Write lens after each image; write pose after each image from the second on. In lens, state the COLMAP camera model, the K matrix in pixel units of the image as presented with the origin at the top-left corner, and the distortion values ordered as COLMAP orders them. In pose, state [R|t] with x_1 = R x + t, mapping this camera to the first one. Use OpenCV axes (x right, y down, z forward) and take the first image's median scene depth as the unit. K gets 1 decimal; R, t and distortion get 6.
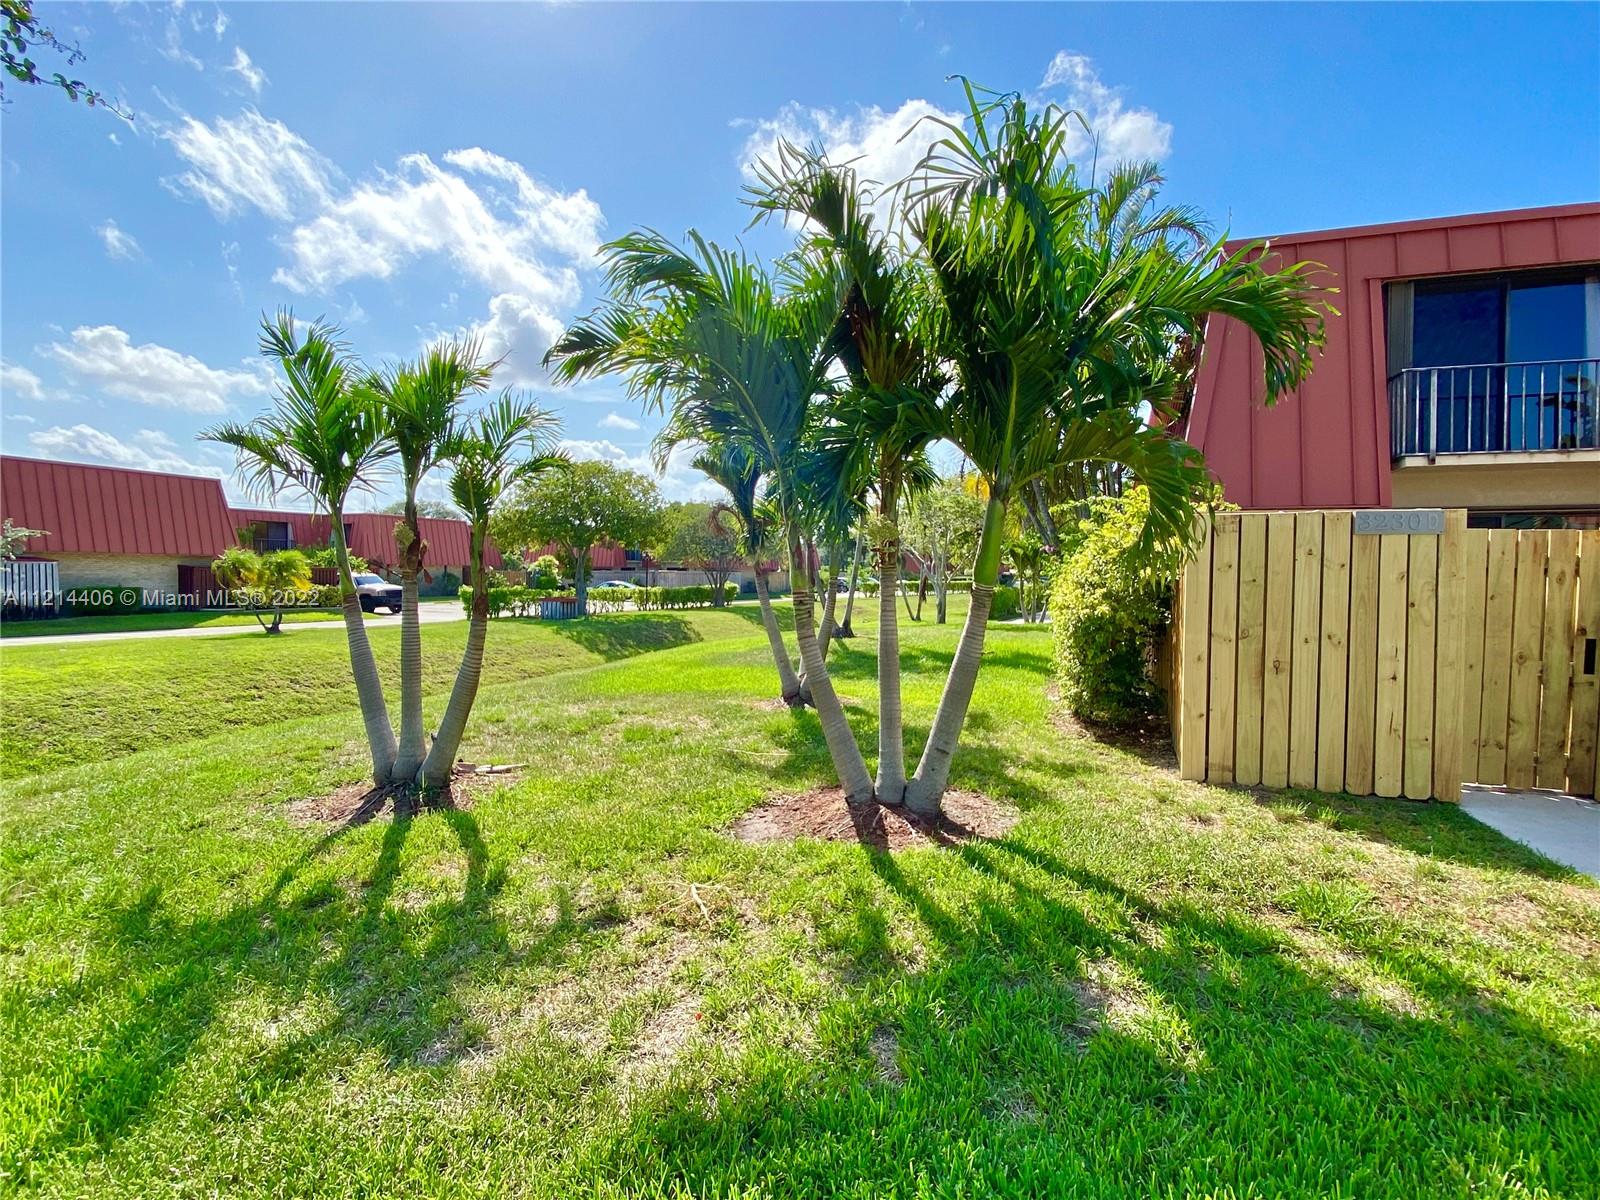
lens RADIAL K [[837.3, 0, 800.0], [0, 837.3, 600.0], [0, 0, 1]] dist [0.051824, -0.024348]
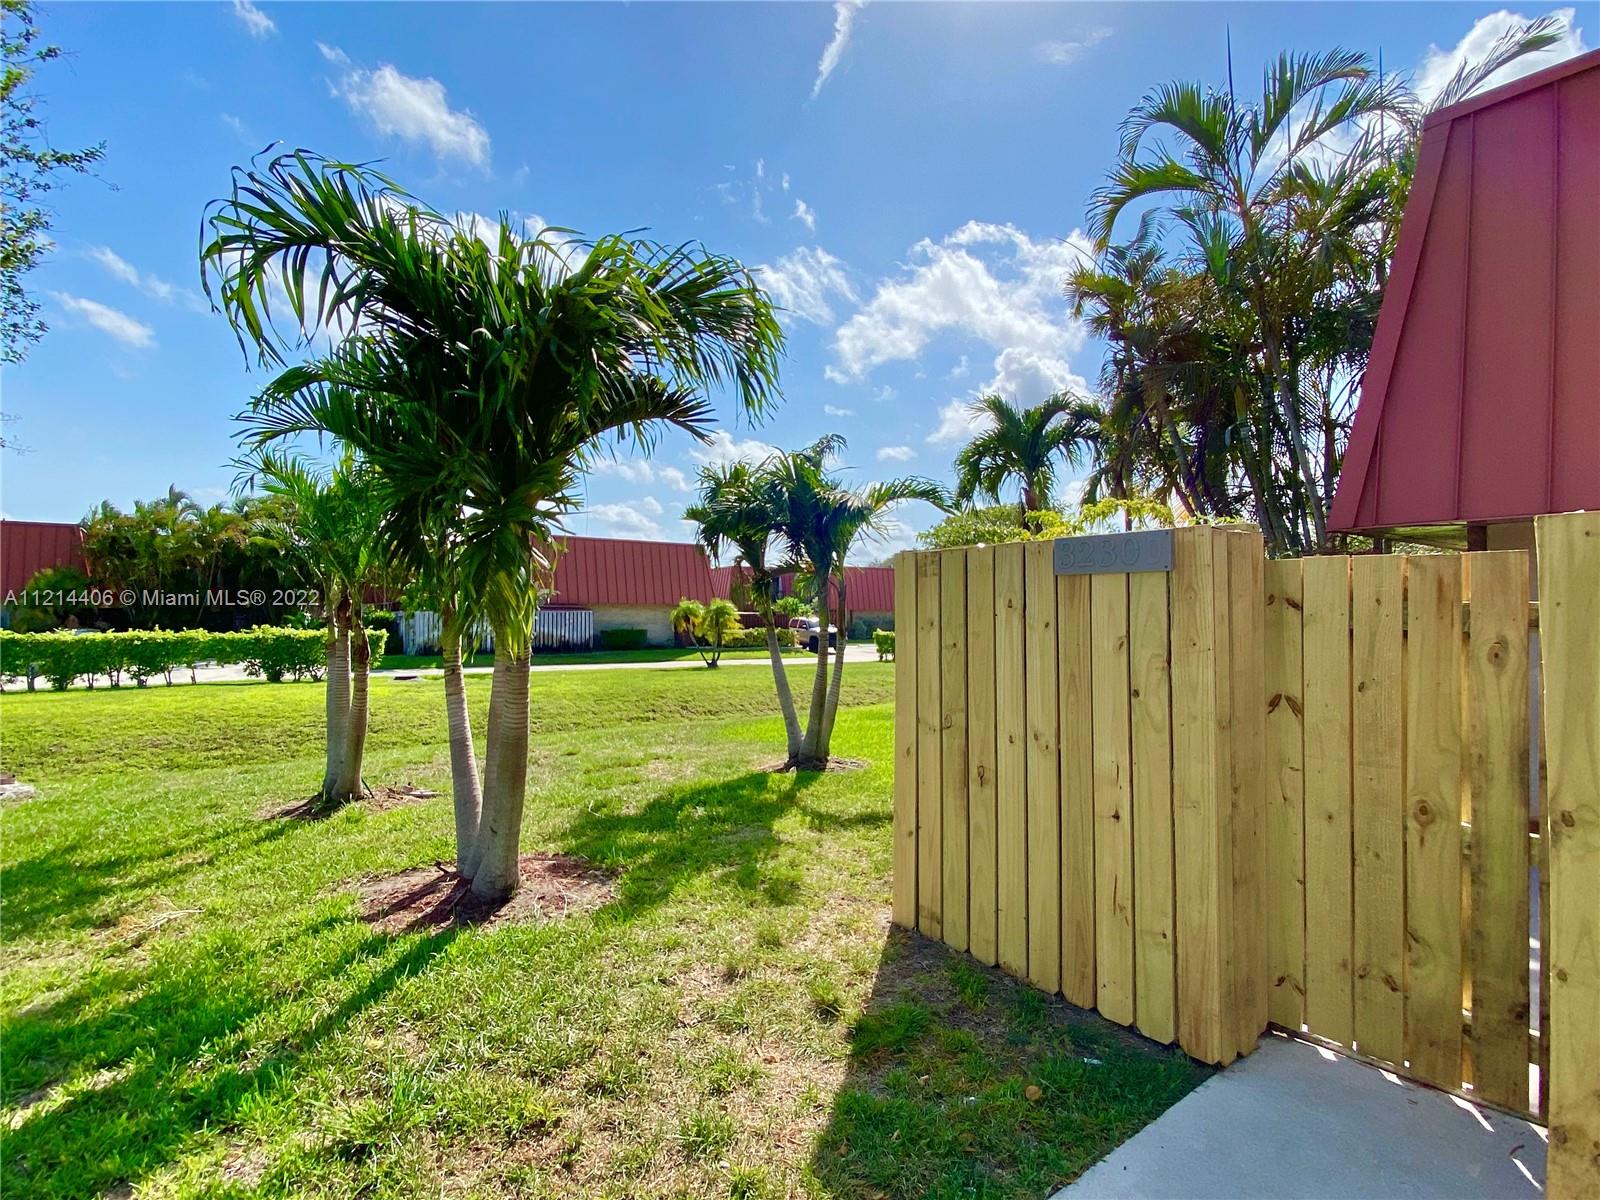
lens RADIAL K [[837.3, 0, 800.0], [0, 837.3, 600.0], [0, 0, 1]] dist [0.051824, -0.024348]
pose [[0.809414, -0.013823, -0.587076, 0.192271], [-0.015417, 0.998878, -0.044774, -0.006217], [0.587036, 0.045292, 0.808293, 0.087652]]
